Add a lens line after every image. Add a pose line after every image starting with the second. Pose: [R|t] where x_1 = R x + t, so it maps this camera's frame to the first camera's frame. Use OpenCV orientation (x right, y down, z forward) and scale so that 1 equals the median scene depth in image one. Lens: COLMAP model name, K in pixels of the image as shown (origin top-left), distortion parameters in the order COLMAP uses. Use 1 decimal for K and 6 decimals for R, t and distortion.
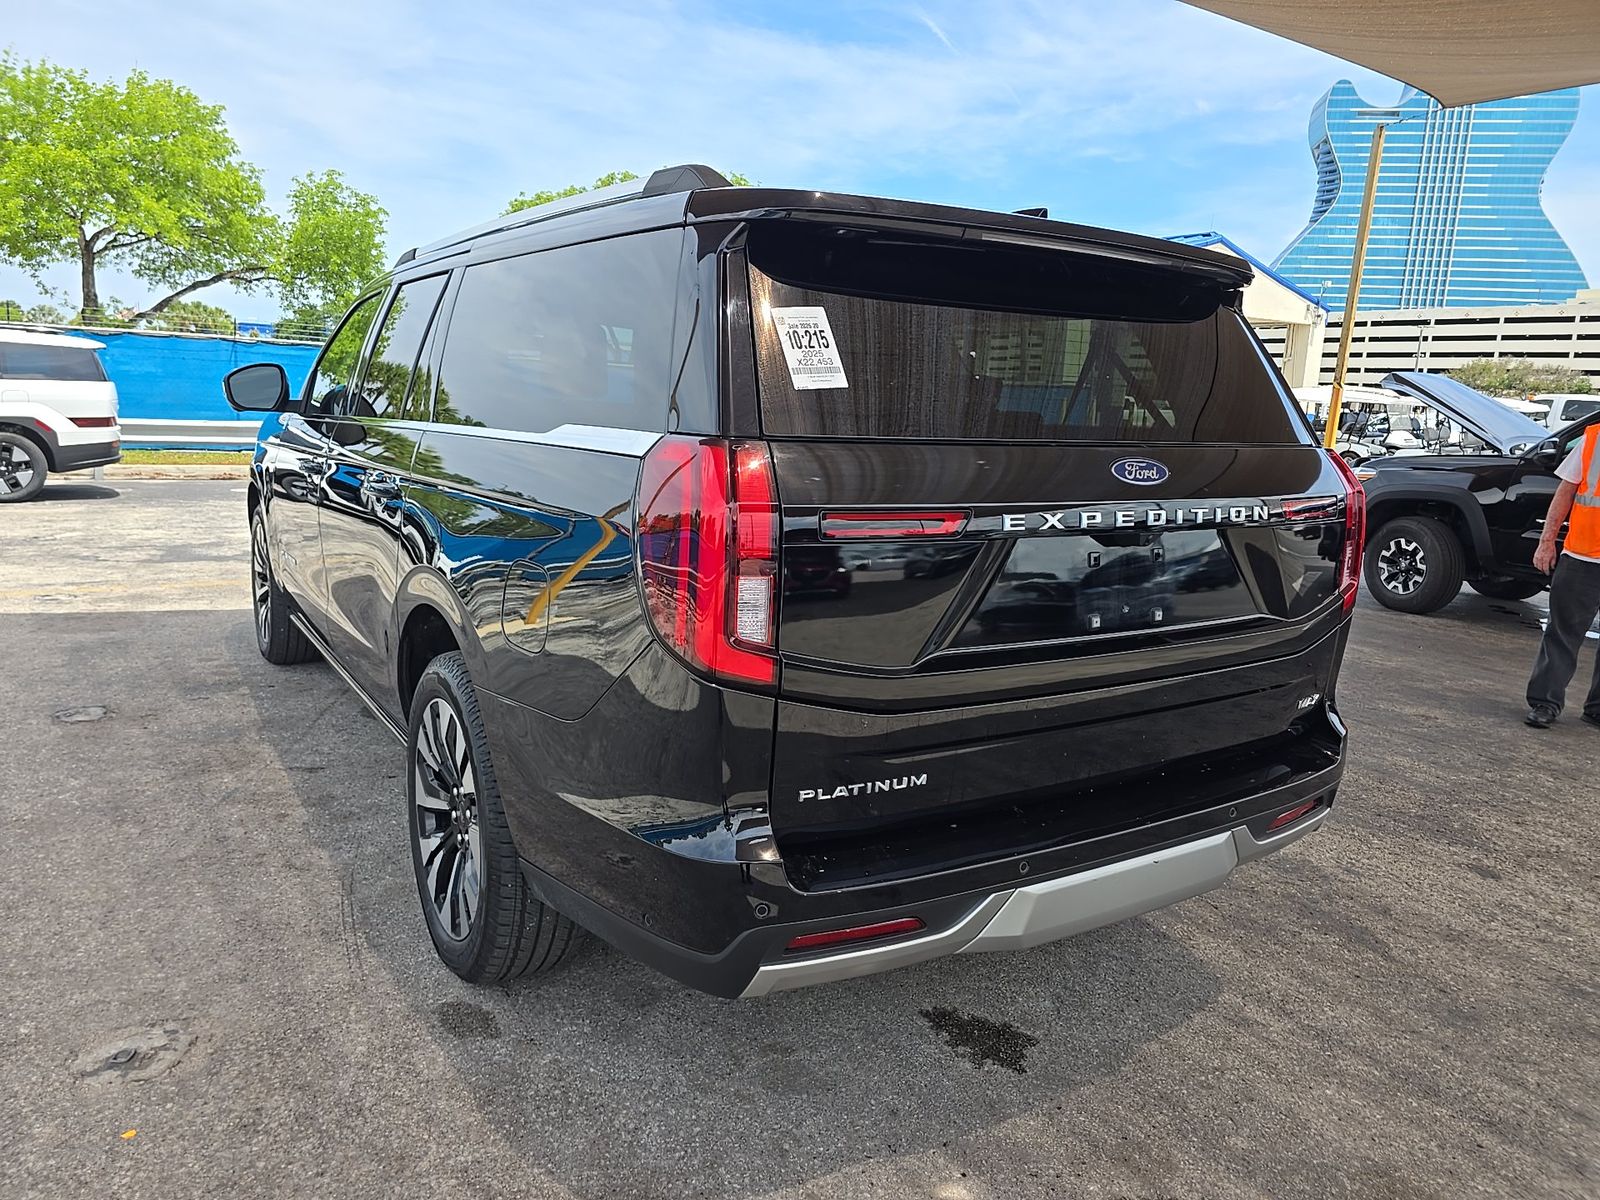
lens RADIAL K [[1080.5, 0, 806.7], [0, 1080.5, 600.5], [0, 0, 1]] dist [0.057094, -0.059042]
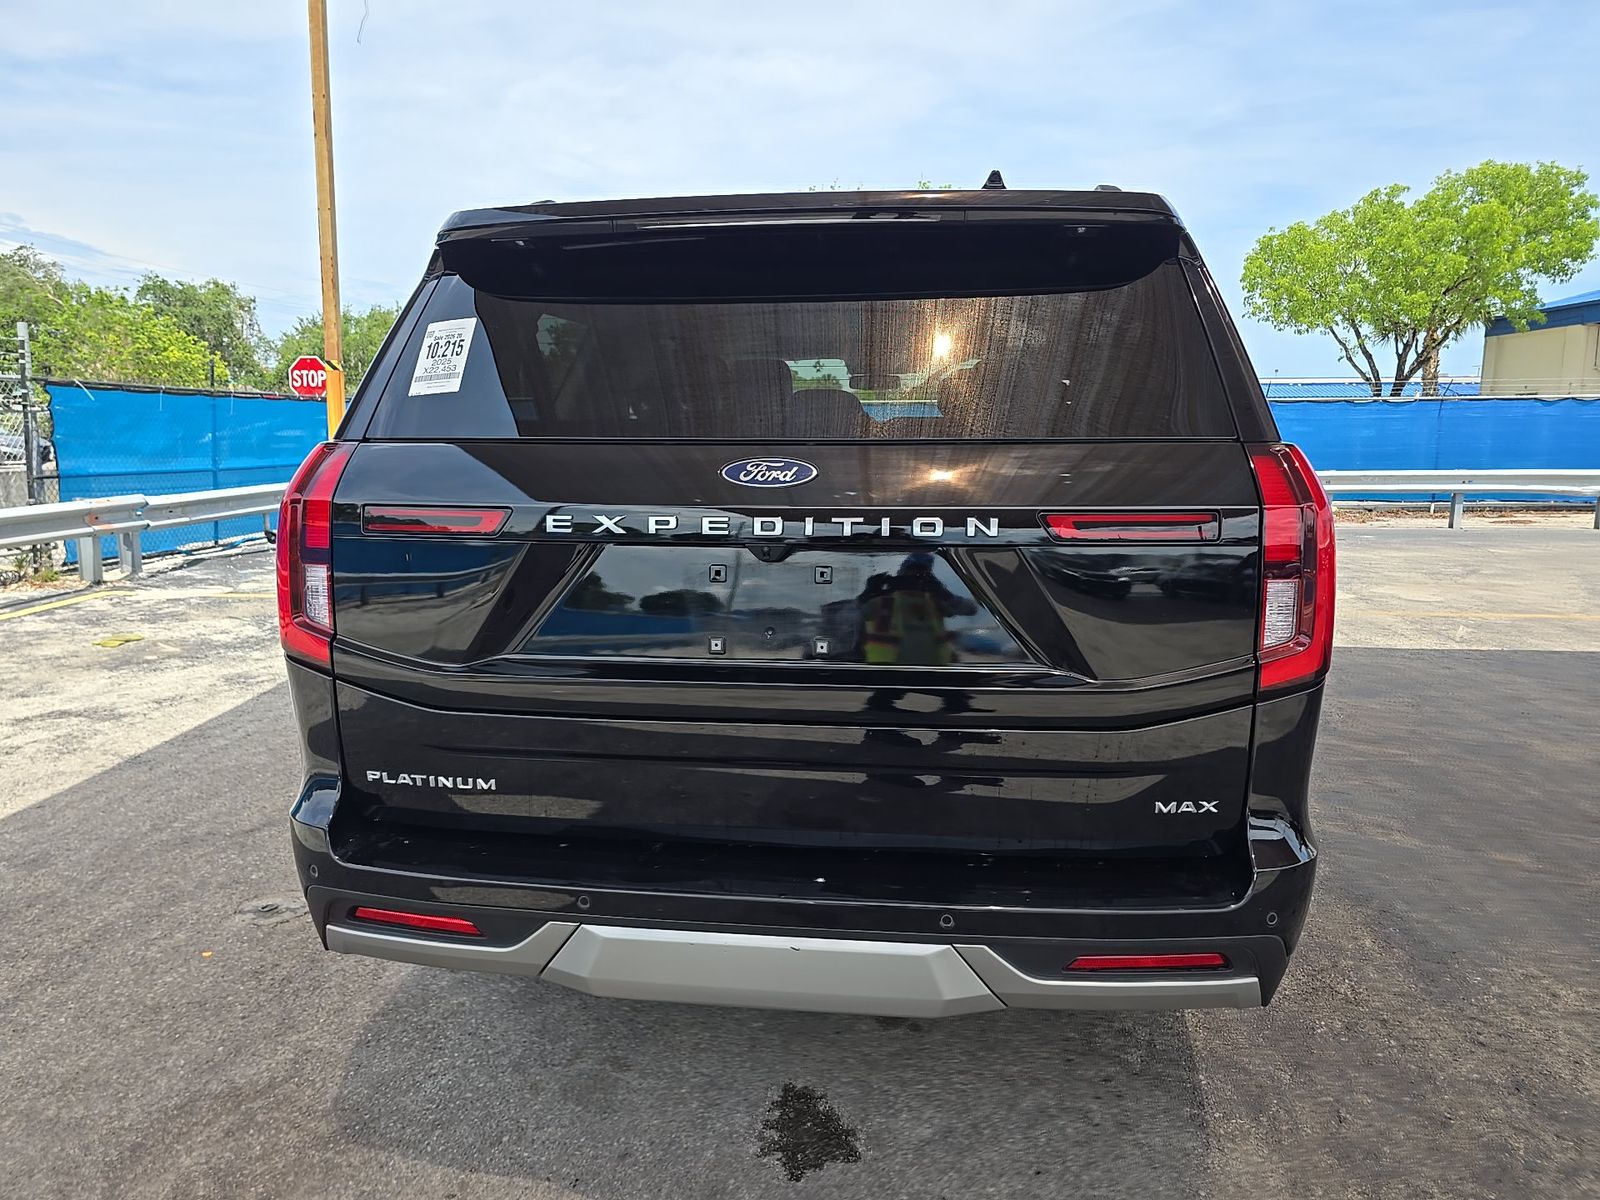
lens RADIAL K [[1080.5, 0, 806.7], [0, 1080.5, 600.5], [0, 0, 1]] dist [0.057094, -0.059042]
pose [[0.771322, 0.055727, -0.634001, 0.888630], [-0.085492, 0.996203, -0.016445, -0.008524], [0.630677, 0.066886, 0.773157, 0.385905]]
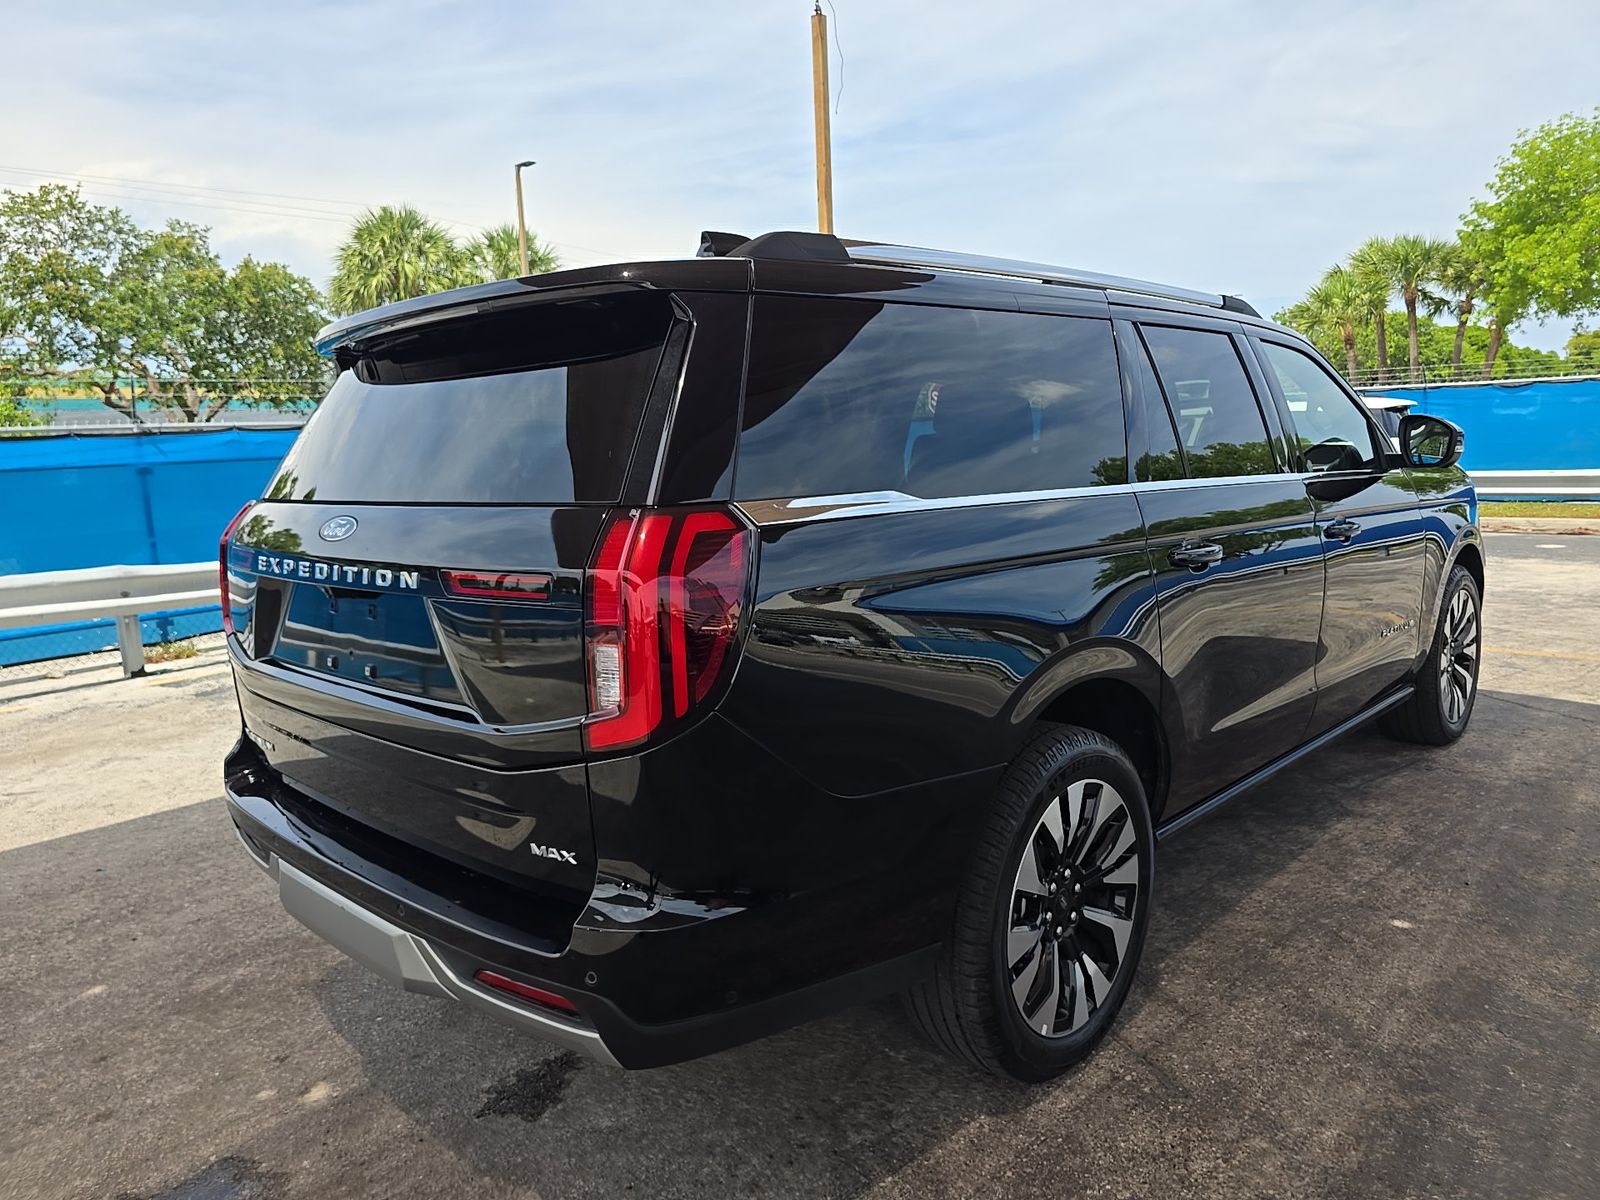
lens RADIAL K [[1092.4, 0, 800.0], [0, 1092.4, 600.0], [0, 0, 1]] dist [0.043699, -0.061482]
pose [[0.229004, 0.084207, -0.969776, 1.503785], [-0.129038, 0.990085, 0.055499, -0.173104], [0.964835, 0.112428, 0.237600, 1.220310]]
